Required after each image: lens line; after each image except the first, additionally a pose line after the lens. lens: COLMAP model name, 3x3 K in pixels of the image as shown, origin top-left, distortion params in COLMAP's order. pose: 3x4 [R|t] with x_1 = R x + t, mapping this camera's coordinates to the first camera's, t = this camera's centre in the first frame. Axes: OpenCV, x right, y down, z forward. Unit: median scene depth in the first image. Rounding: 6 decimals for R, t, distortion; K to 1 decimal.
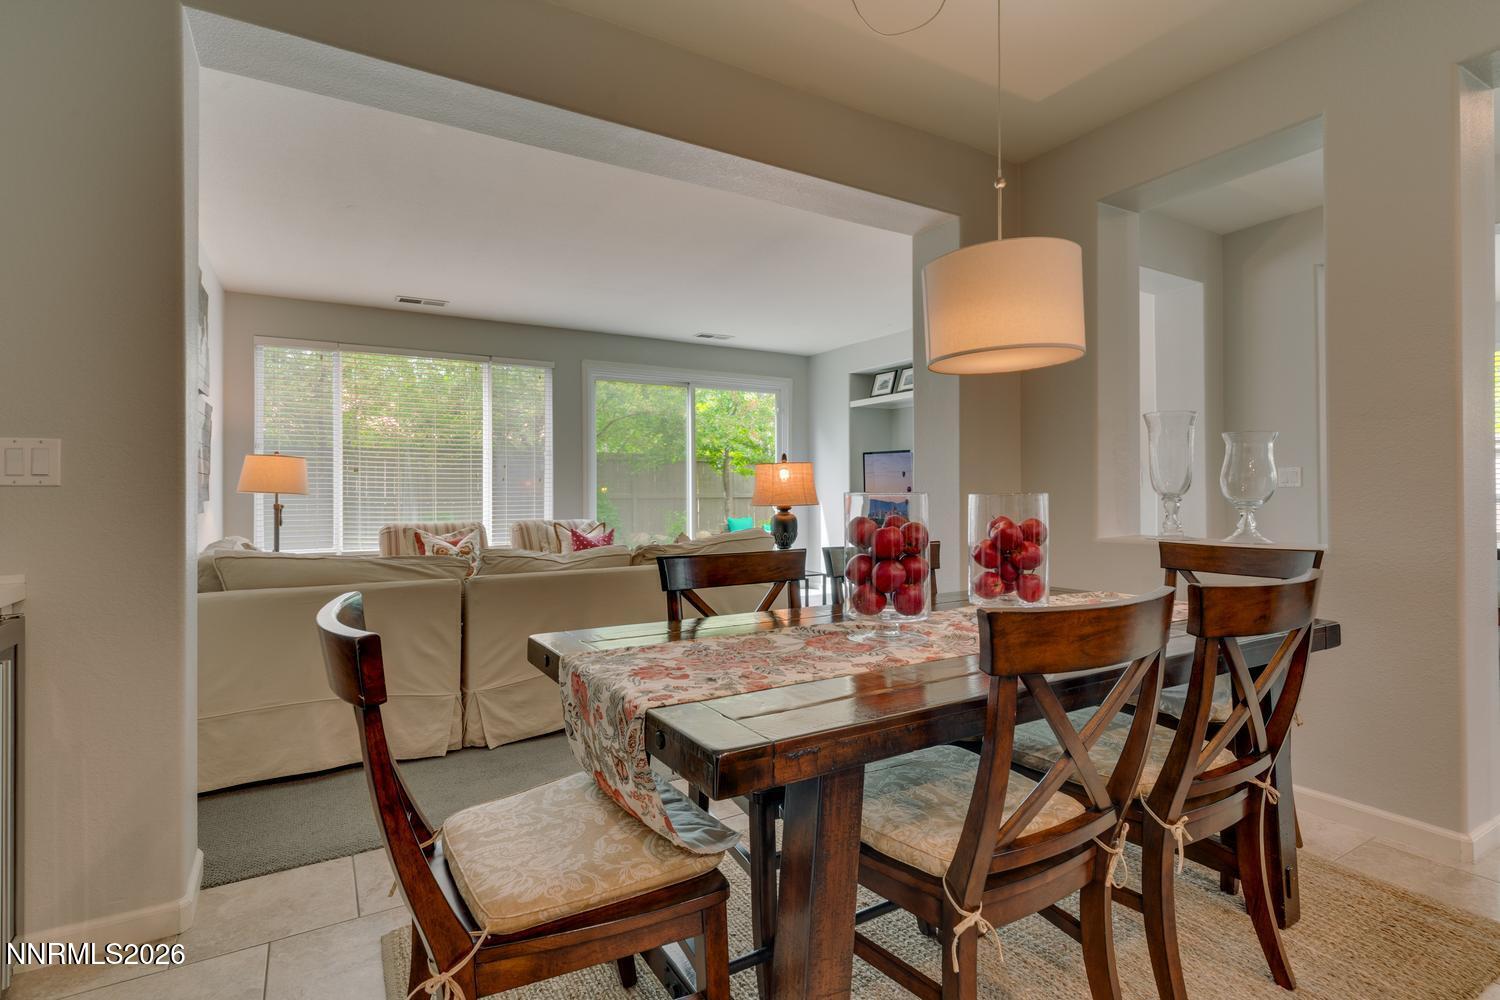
lens RADIAL K [[749.8, 0, 739.7], [0, 749.8, 492.9], [0, 0, 1]] dist [0.011177, -0.000680]
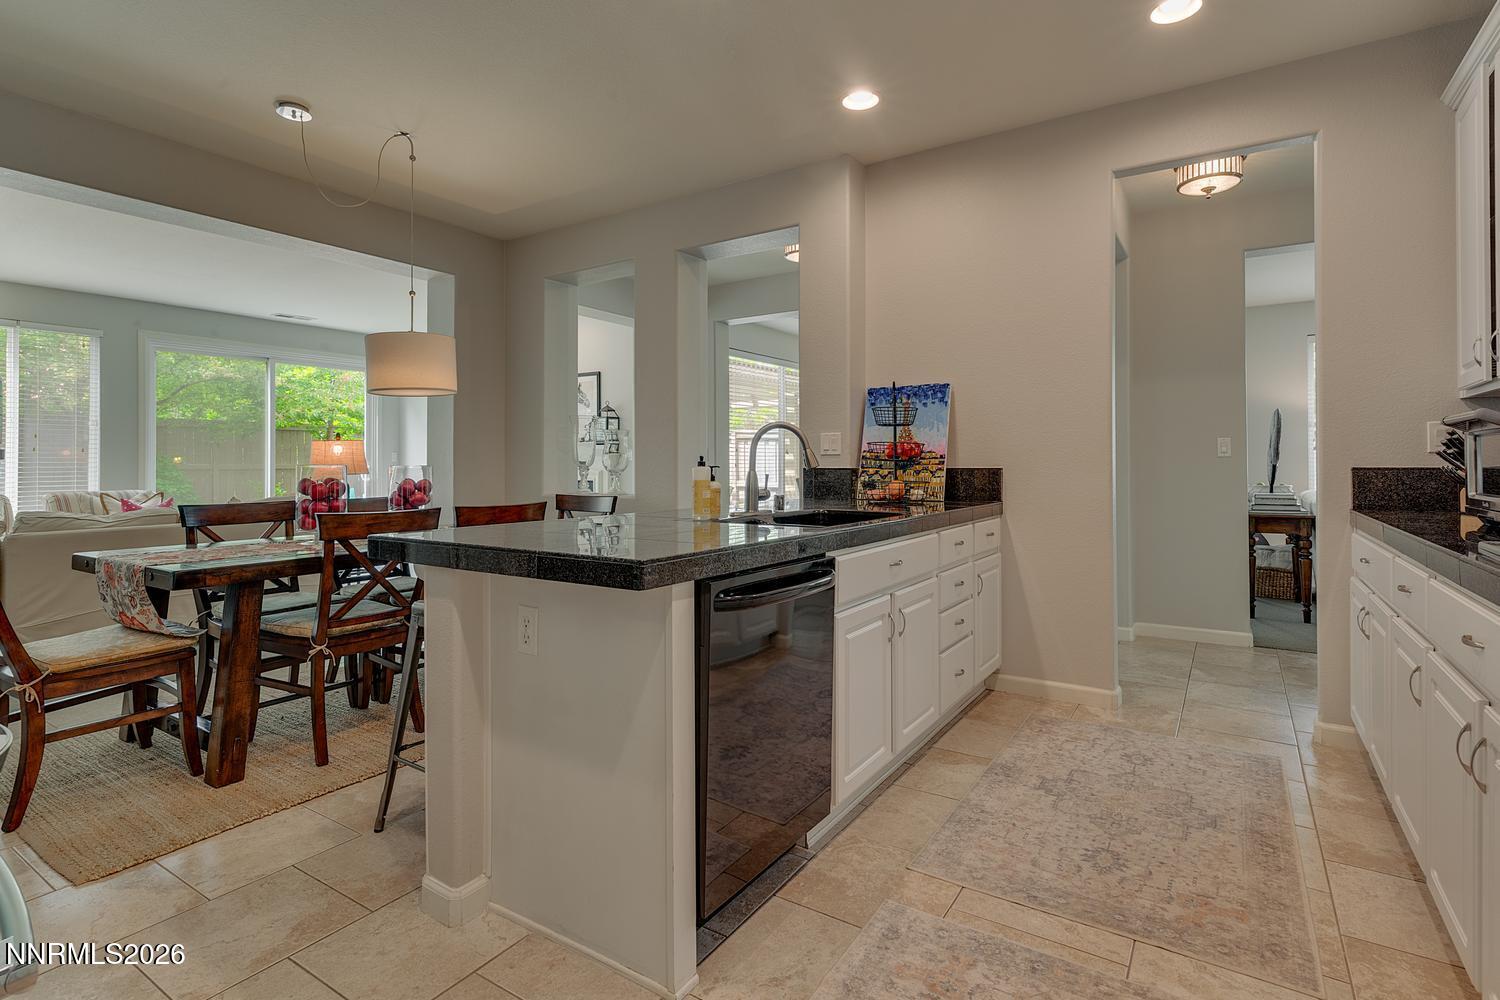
lens RADIAL K [[749.8, 0, 722.0], [0, 749.8, 461.7], [0, 0, 1]] dist [0.011177, -0.000680]
pose [[0.903954, 0.003364, 0.427617, 0.099261], [-0.002180, 0.999992, -0.003258, -0.001257], [-0.427624, 0.002013, 0.903954, -0.371890]]
